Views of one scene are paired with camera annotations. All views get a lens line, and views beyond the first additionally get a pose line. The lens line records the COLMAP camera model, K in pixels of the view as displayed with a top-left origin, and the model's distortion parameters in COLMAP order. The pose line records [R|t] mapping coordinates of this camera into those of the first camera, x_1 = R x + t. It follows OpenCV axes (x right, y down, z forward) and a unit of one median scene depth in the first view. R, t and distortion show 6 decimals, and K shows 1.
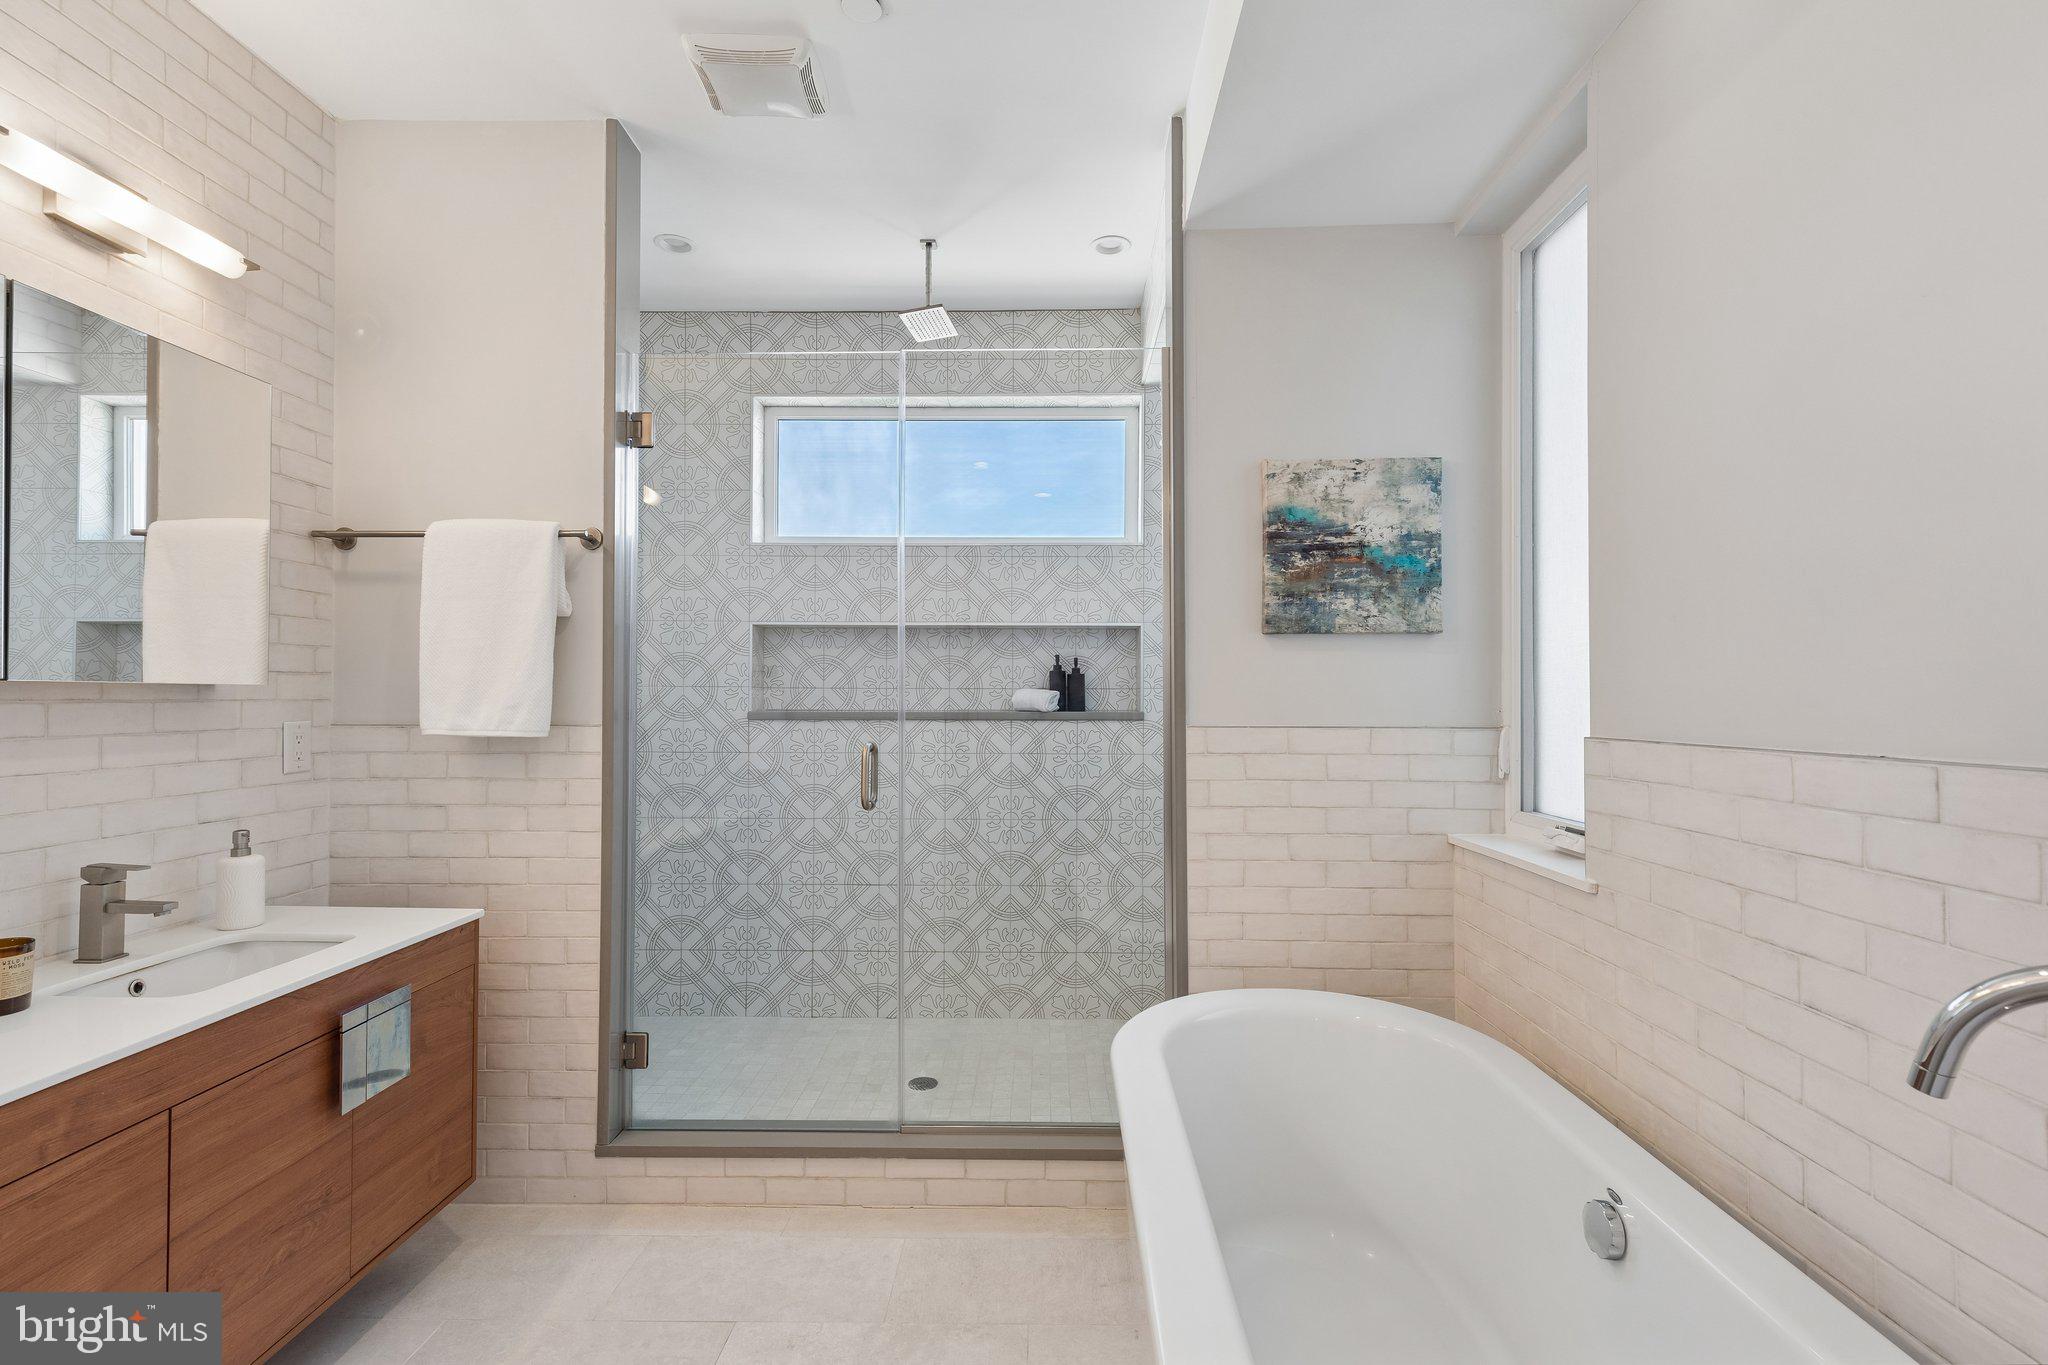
lens RADIAL K [[914.1, 0, 1026.5], [0, 914.1, 689.7], [0, 0, 1]] dist [0.008235, -0.001902]
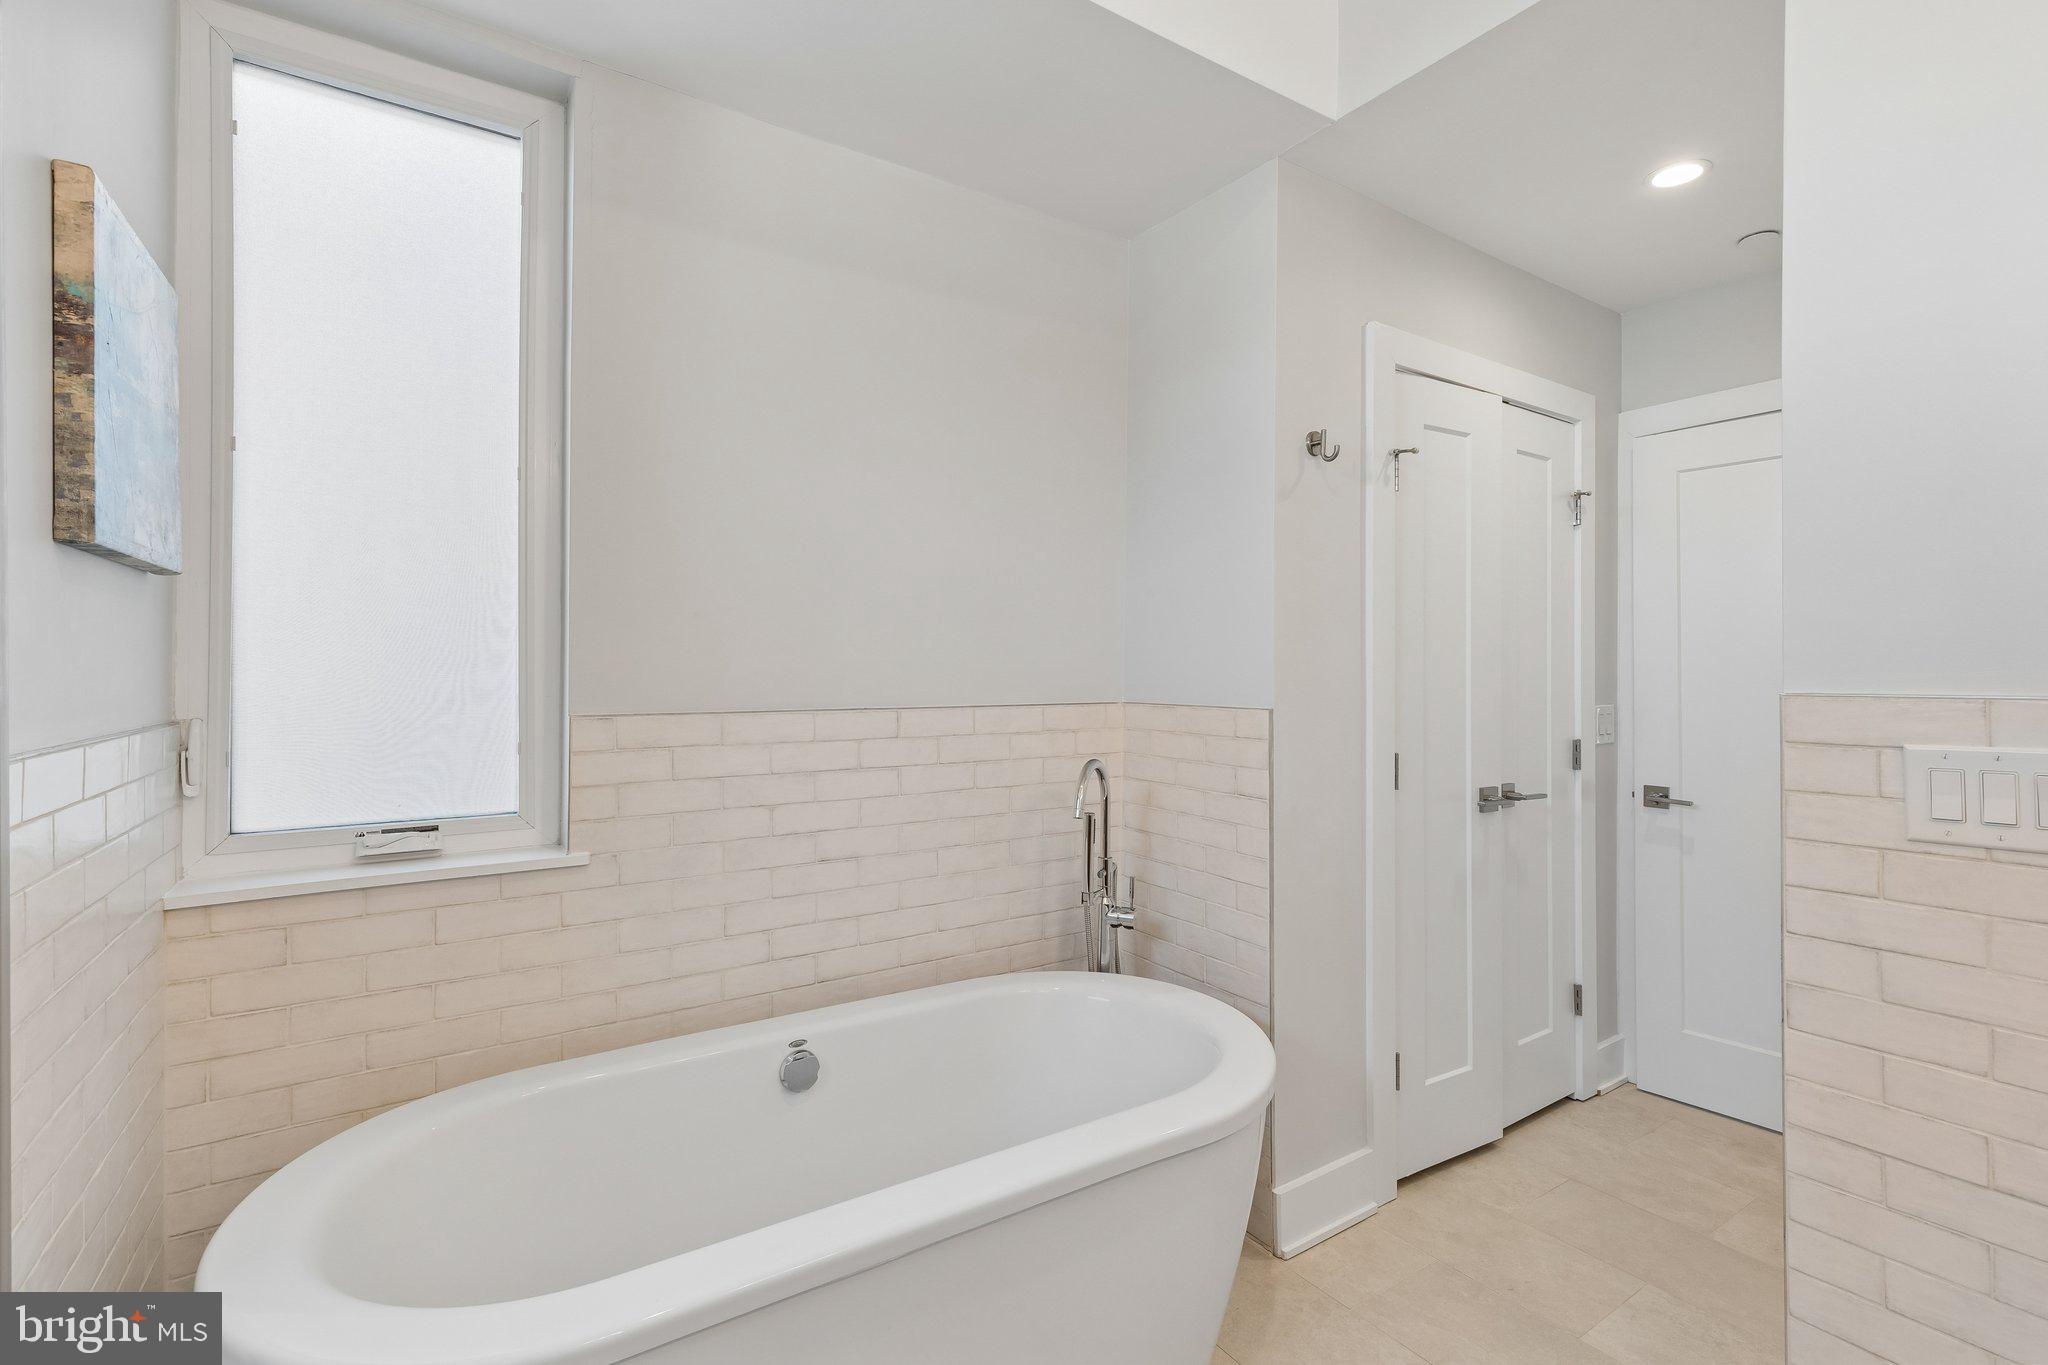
lens RADIAL K [[914.1, 0, 1022.1], [0, 914.1, 677.3], [0, 0, 1]] dist [0.008235, -0.001902]
pose [[-0.584847, 0.002324, 0.811140, -0.707205], [-0.006880, 0.999946, -0.007826, 0.018718], [-0.811114, -0.010158, -0.584800, 1.653276]]
